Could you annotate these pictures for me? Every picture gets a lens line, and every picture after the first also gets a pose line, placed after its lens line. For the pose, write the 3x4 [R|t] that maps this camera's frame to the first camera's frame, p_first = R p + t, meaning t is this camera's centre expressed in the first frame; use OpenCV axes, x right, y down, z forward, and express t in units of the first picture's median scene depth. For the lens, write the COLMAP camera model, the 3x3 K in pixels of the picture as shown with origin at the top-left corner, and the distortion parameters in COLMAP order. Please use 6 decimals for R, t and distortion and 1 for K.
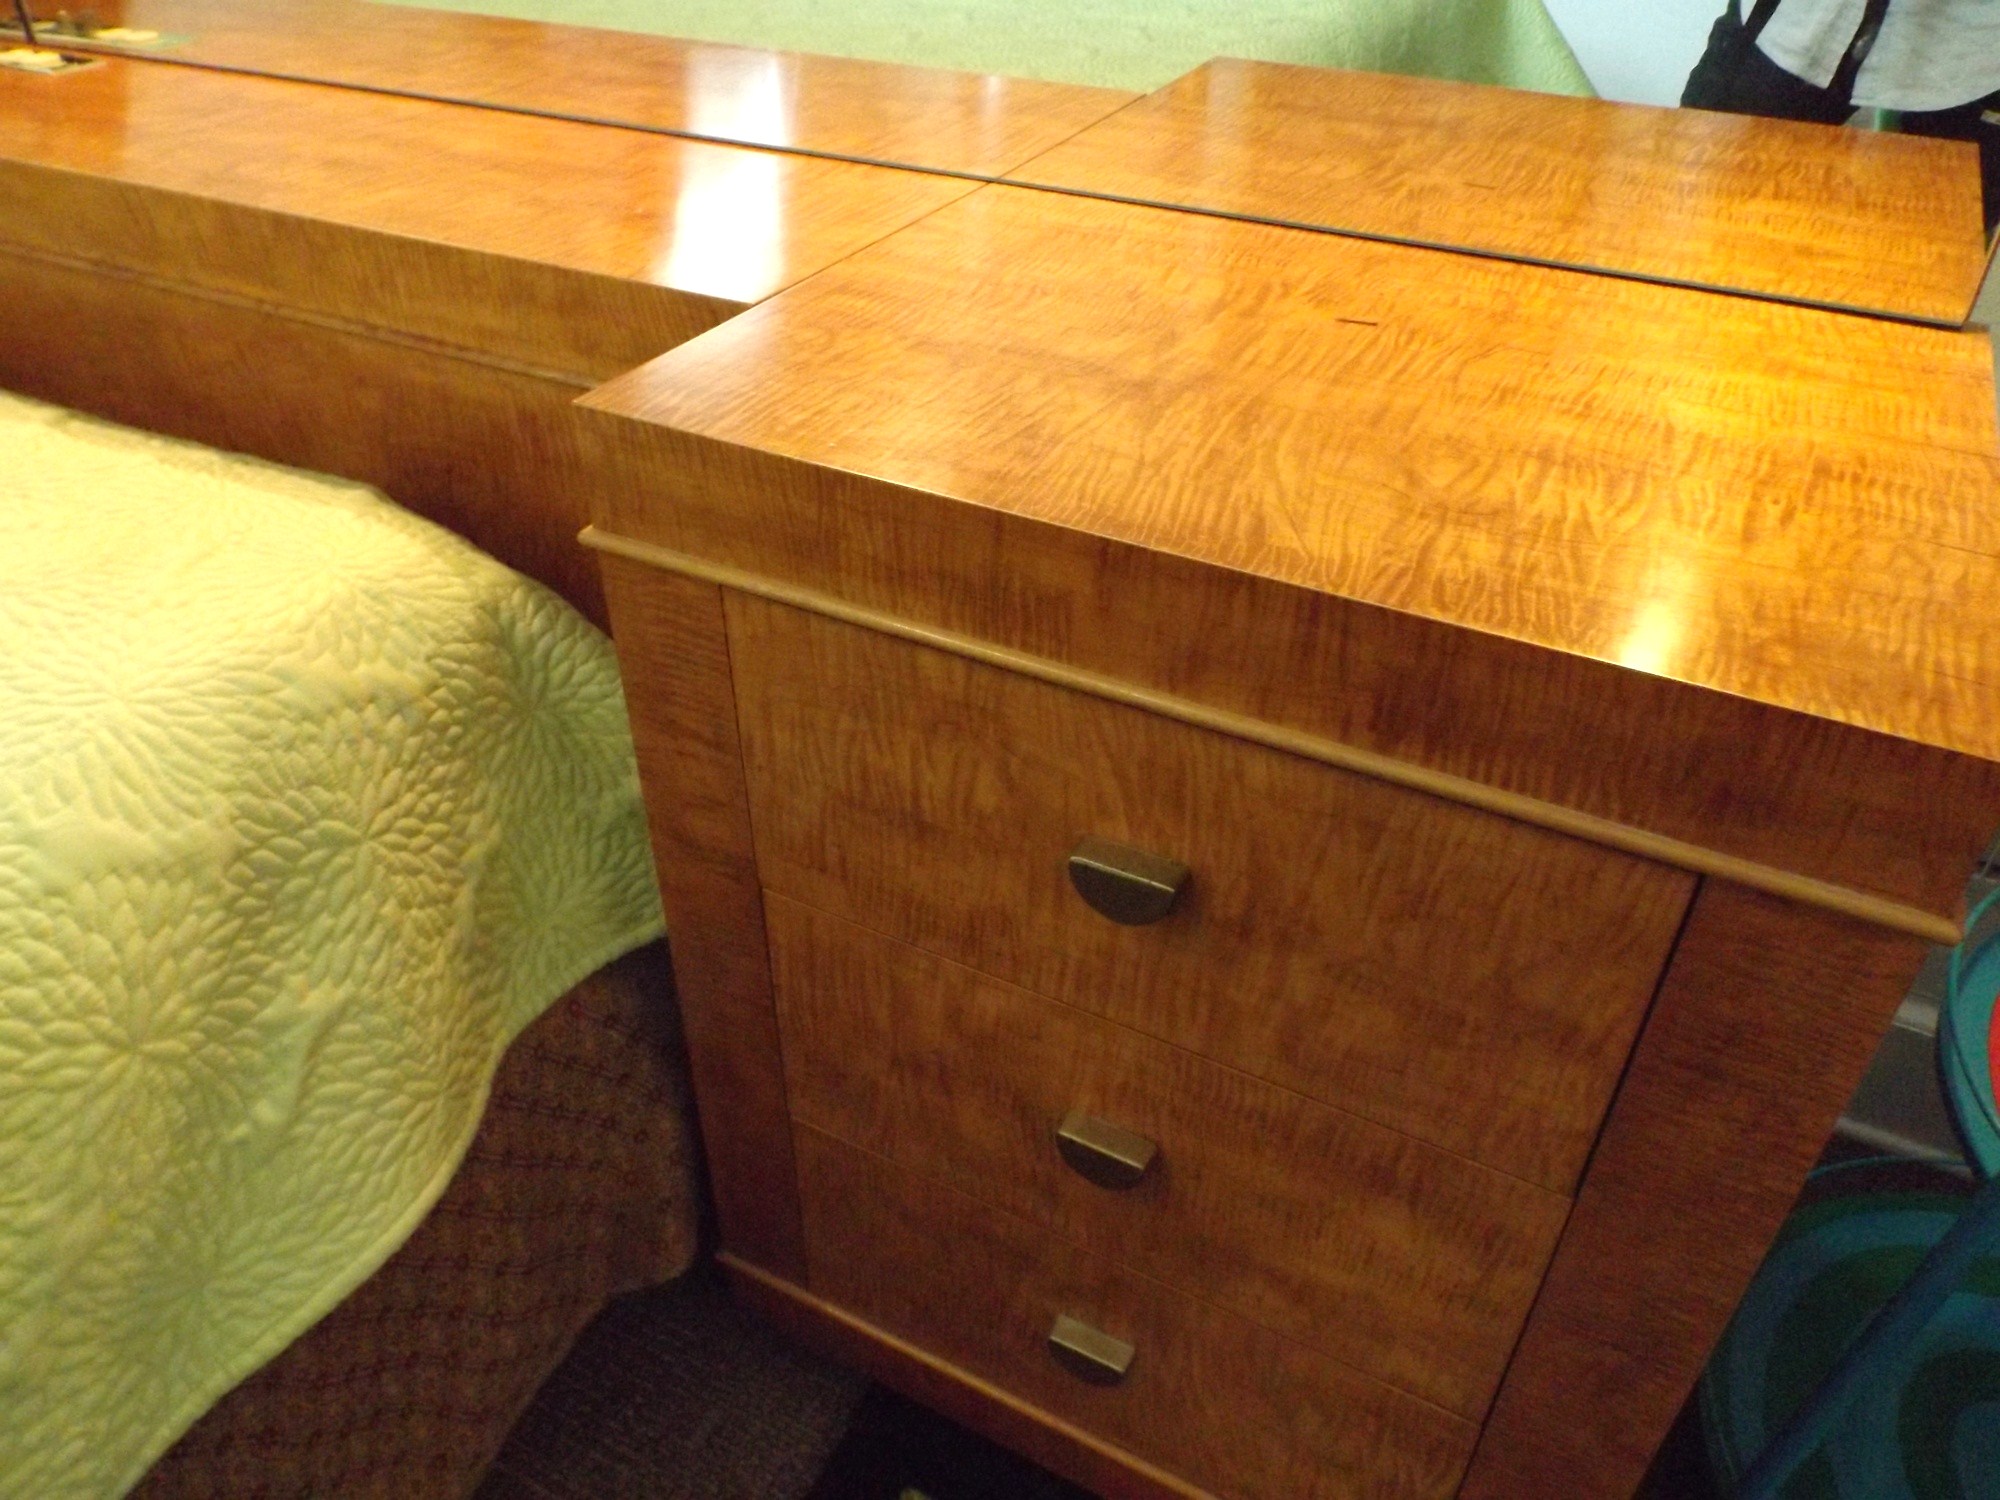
lens RADIAL K [[1418.8, 0, 1000.0], [0, 1418.8, 750.0], [0, 0, 1]] dist [0.007074, -0.007256]
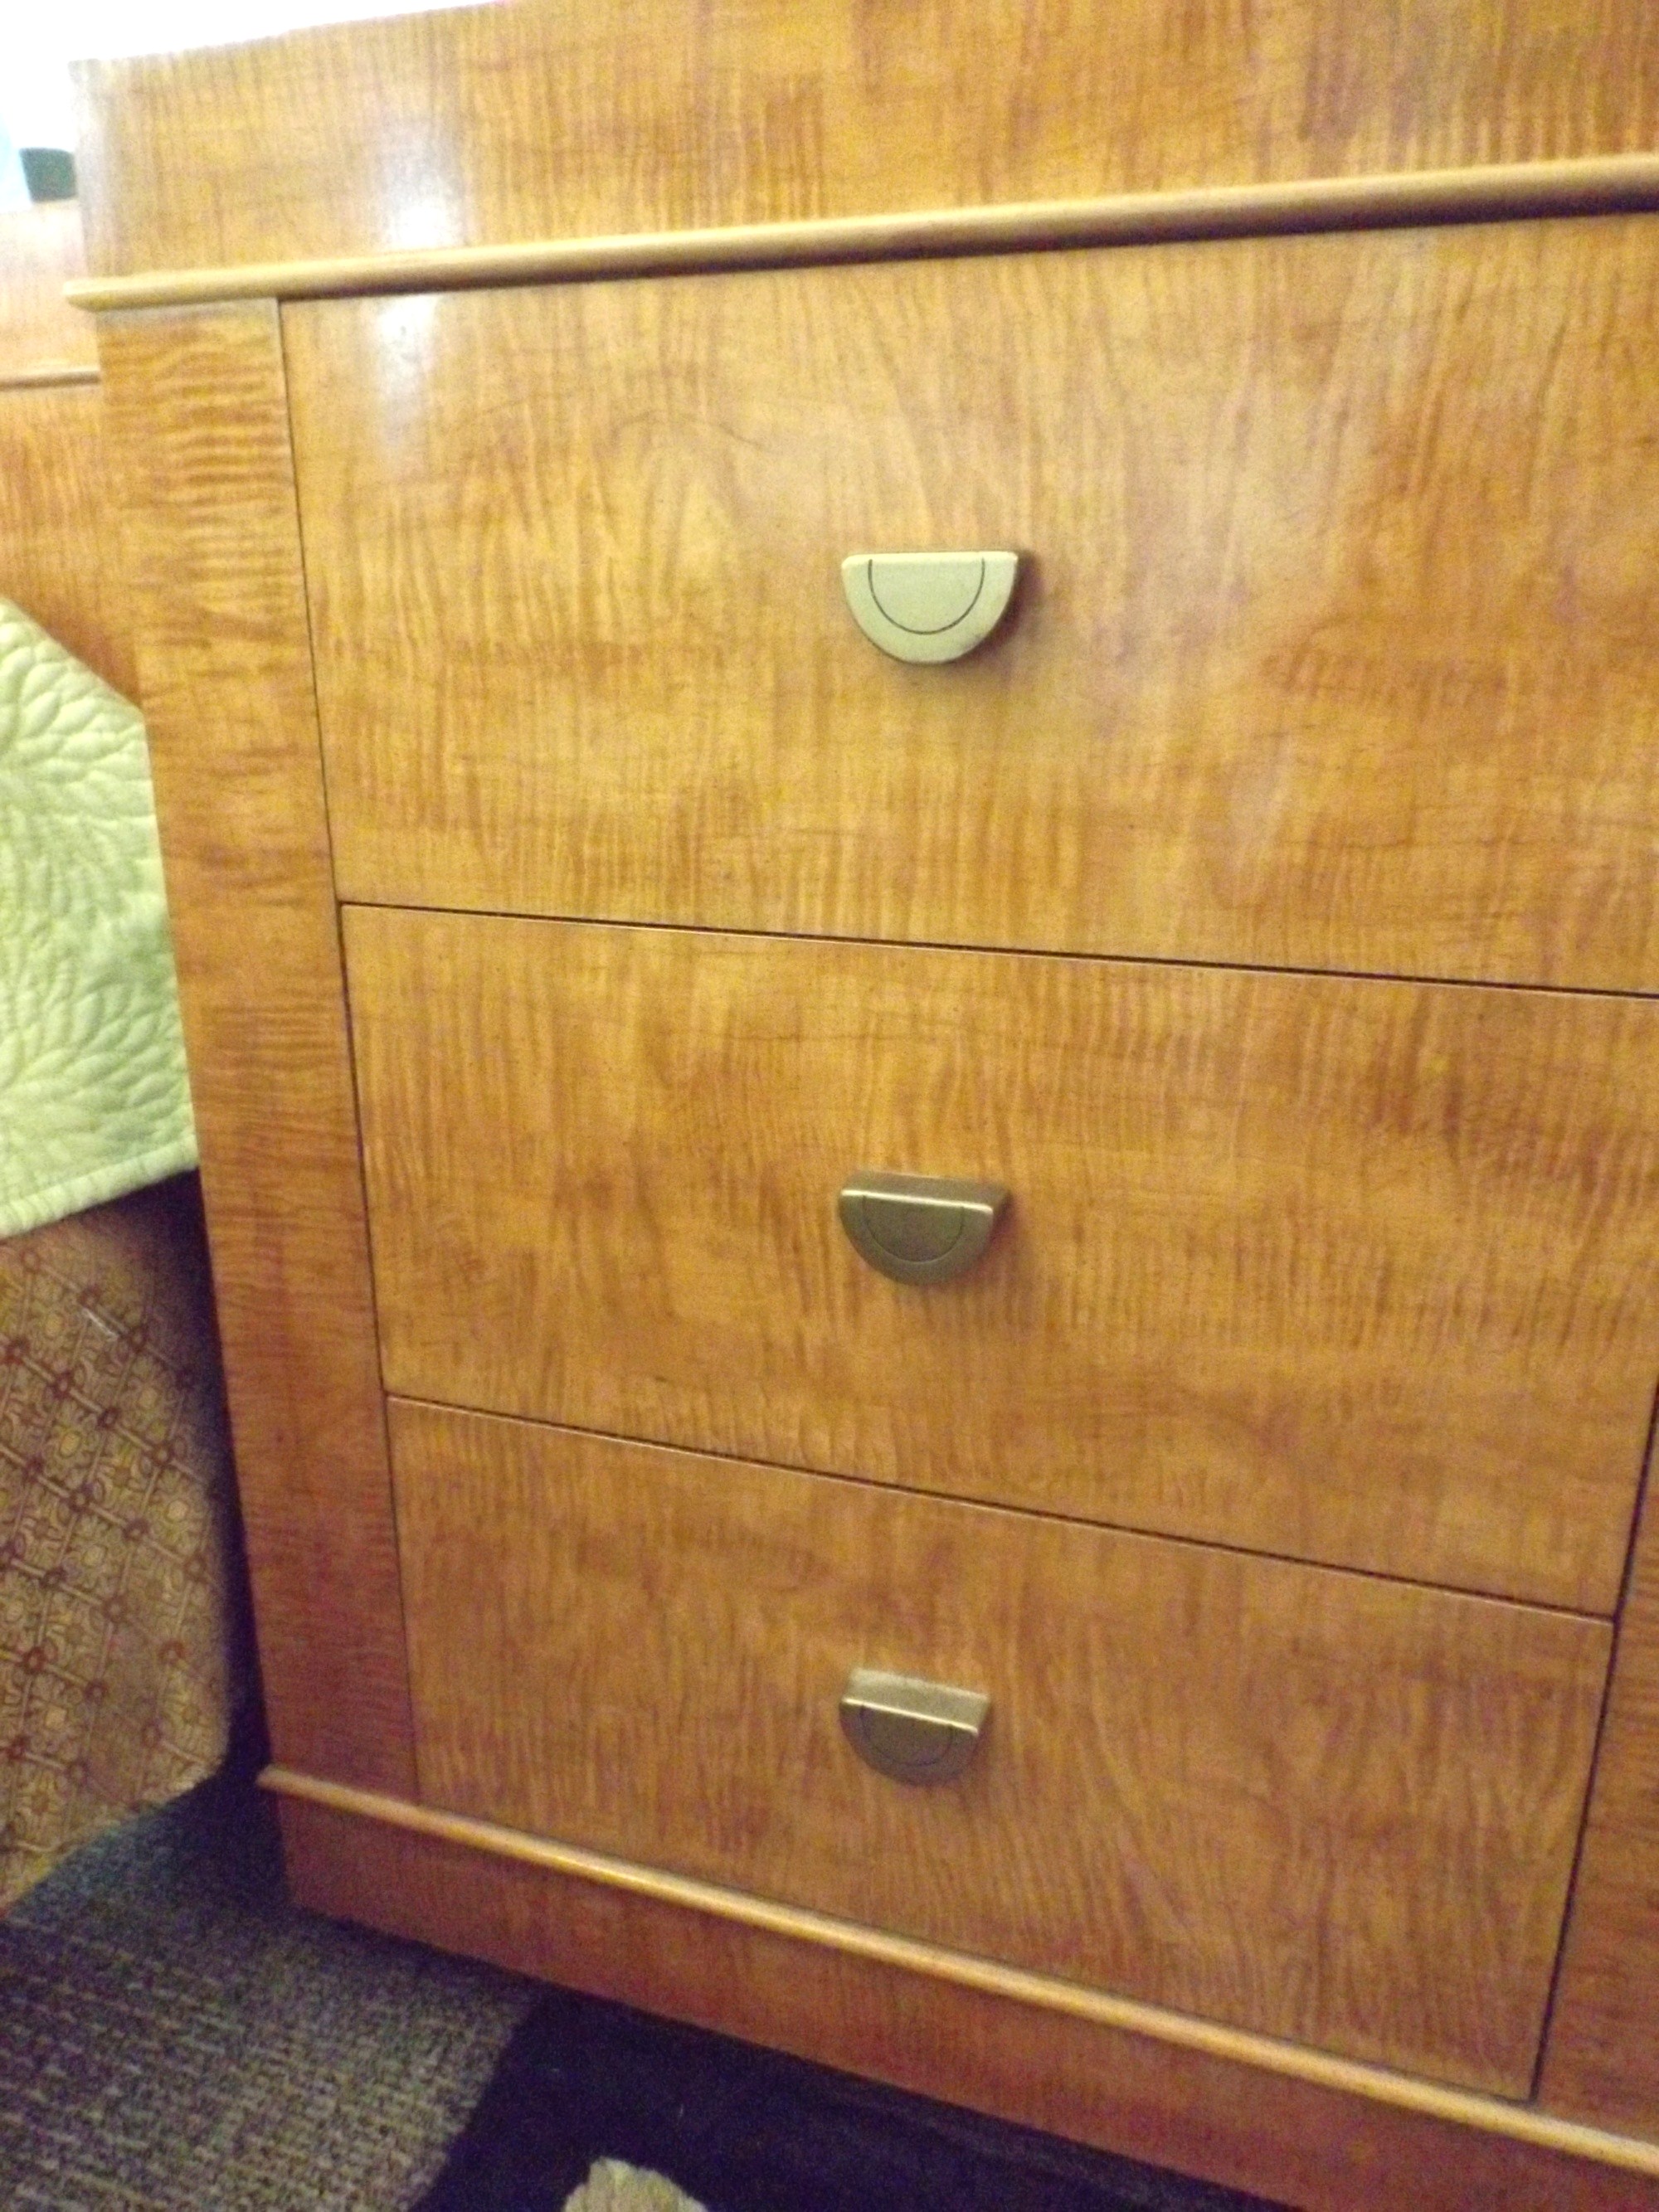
lens RADIAL K [[1575.8, 0, 829.5], [0, 1575.8, 1106.0], [0, 0, 1]] dist [0.002558, -0.009065]
pose [[0.989756, -0.048497, 0.134278, -0.046709], [0.089790, 0.942688, -0.321368, 0.397177], [-0.110997, 0.330133, 0.937386, 0.317158]]
